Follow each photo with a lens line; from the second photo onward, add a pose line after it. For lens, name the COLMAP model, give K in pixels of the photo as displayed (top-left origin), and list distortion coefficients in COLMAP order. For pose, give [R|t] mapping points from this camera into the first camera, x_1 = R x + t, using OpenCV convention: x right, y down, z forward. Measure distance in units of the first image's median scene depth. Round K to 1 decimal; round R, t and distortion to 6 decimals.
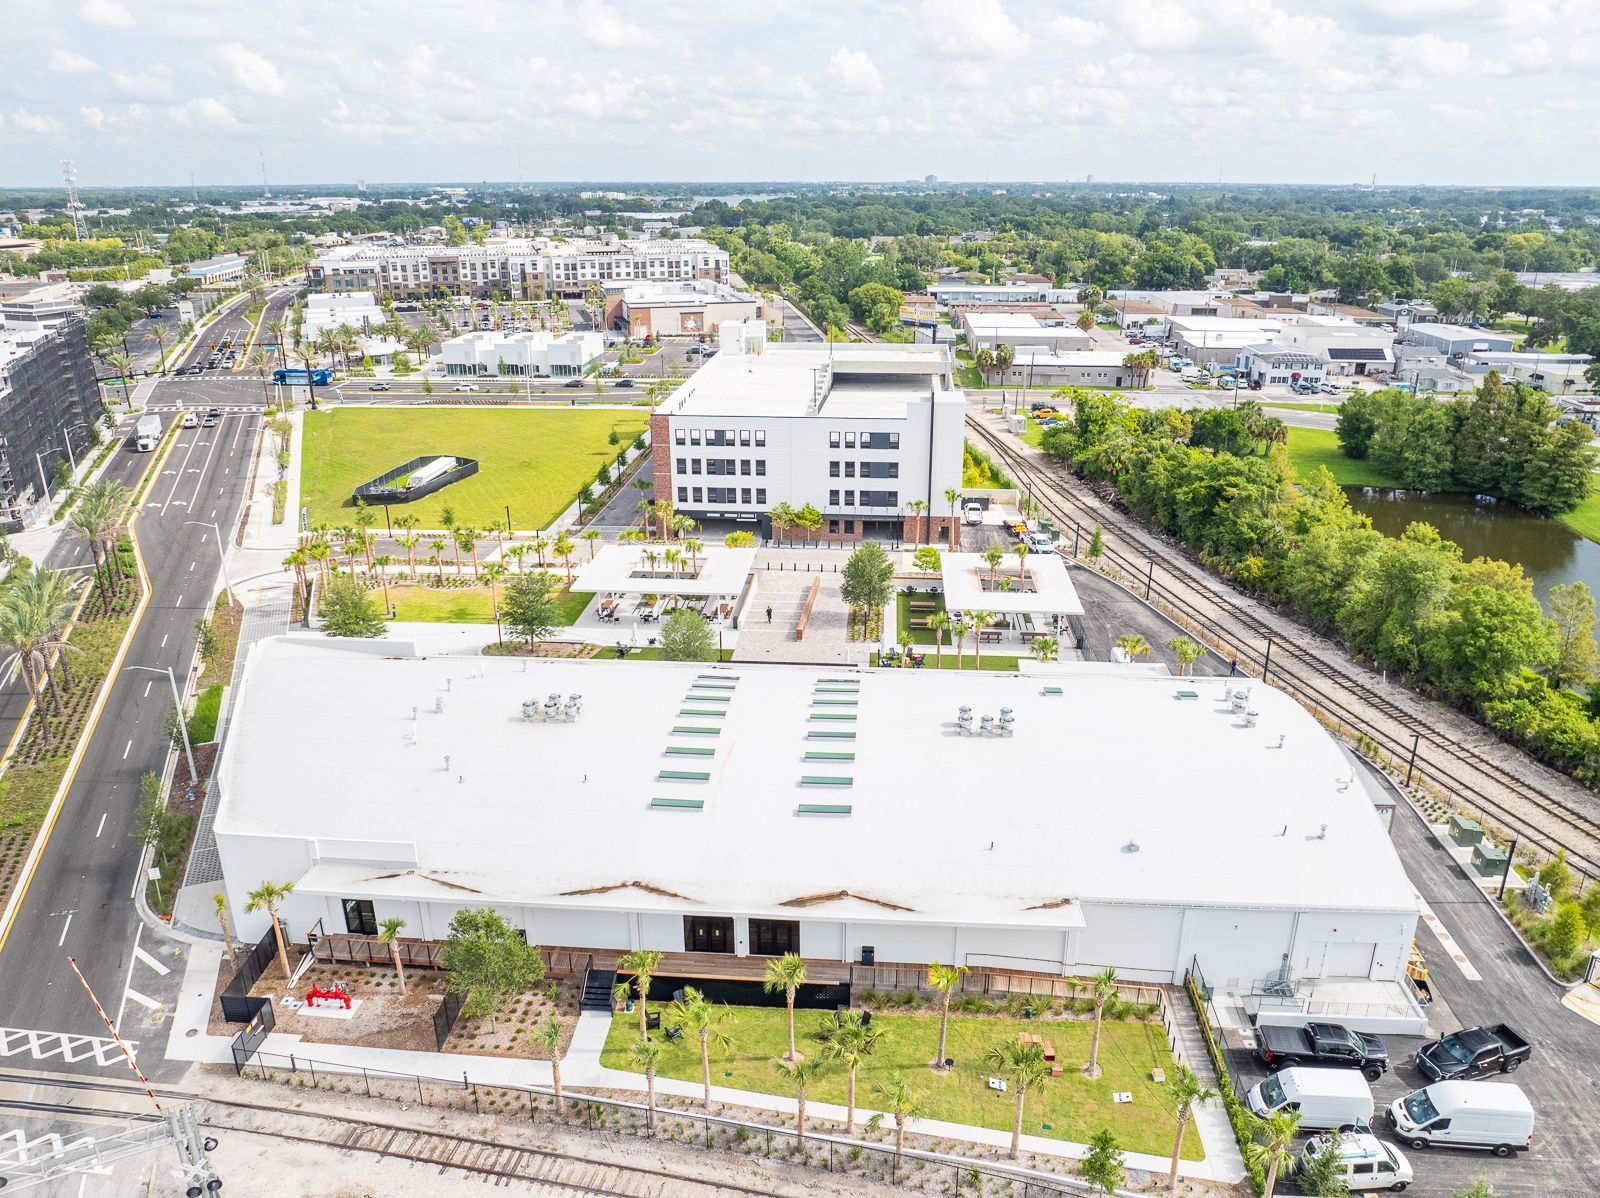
lens RADIAL K [[1125.6, 0, 805.7], [0, 1125.6, 595.1], [0, 0, 1]] dist [-0.049764, 0.023552]
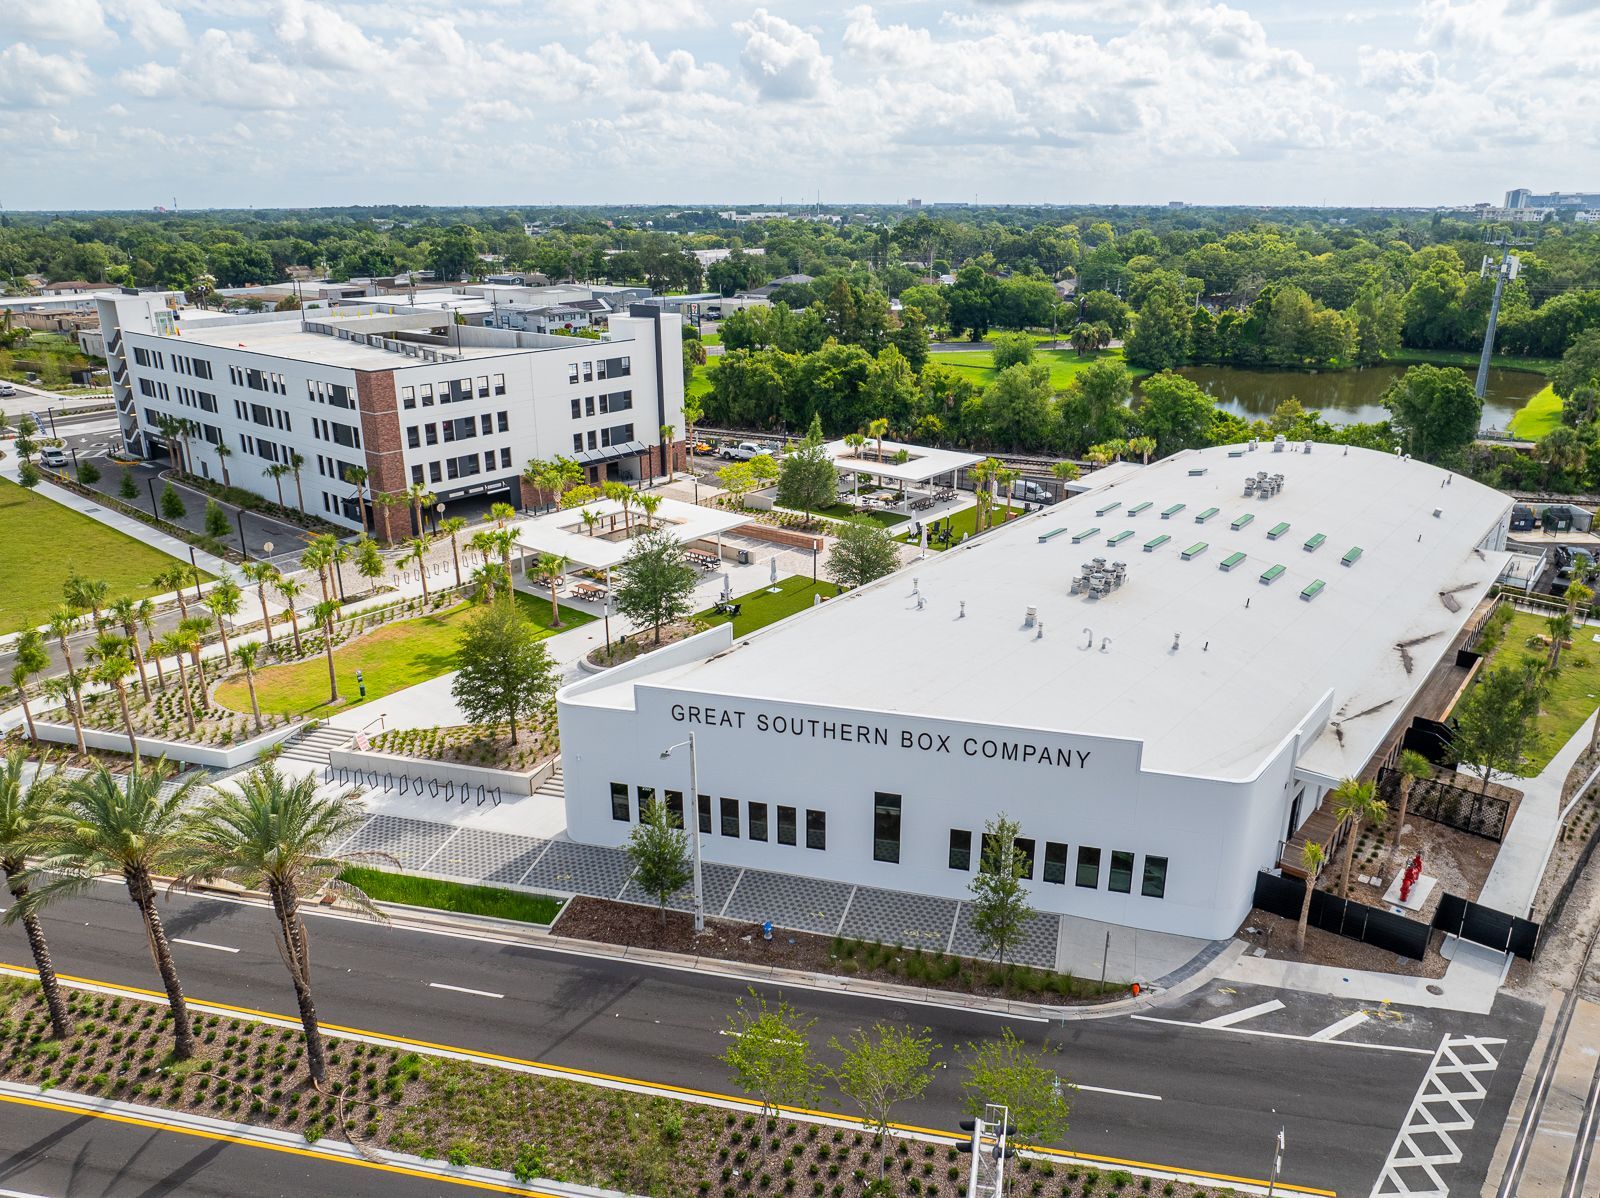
lens RADIAL K [[1125.6, 0, 805.7], [0, 1125.6, 595.1], [0, 0, 1]] dist [-0.049764, 0.023552]
pose [[0.570778, -0.270058, 0.775423, -0.577454], [0.286885, 0.950440, 0.119839, -0.030011], [-0.769357, 0.154056, 0.619966, 0.364847]]
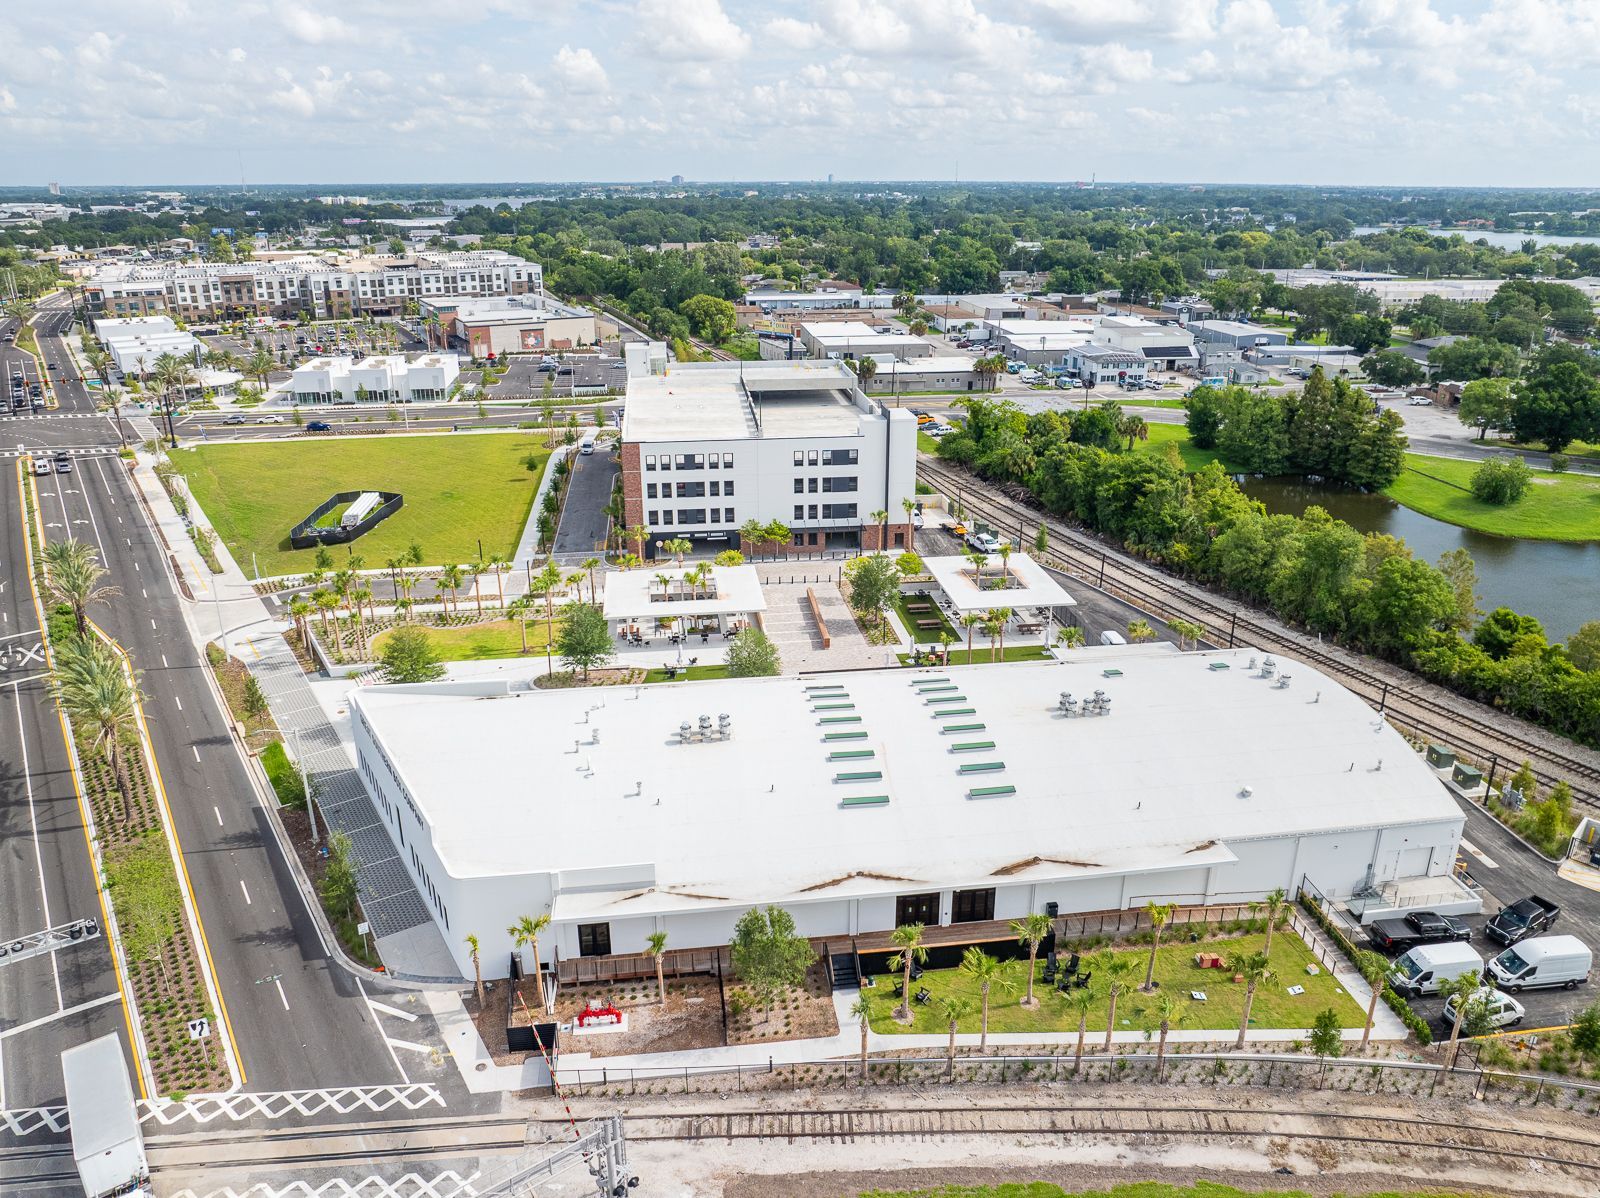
lens RADIAL K [[1125.6, 0, 805.7], [0, 1125.6, 595.1], [0, 0, 1]] dist [-0.049764, 0.023552]
pose [[0.976731, -0.073525, 0.201471, -0.192394], [0.073449, 0.997268, 0.007867, -0.016689], [-0.201499, 0.007114, 0.979463, -0.045906]]
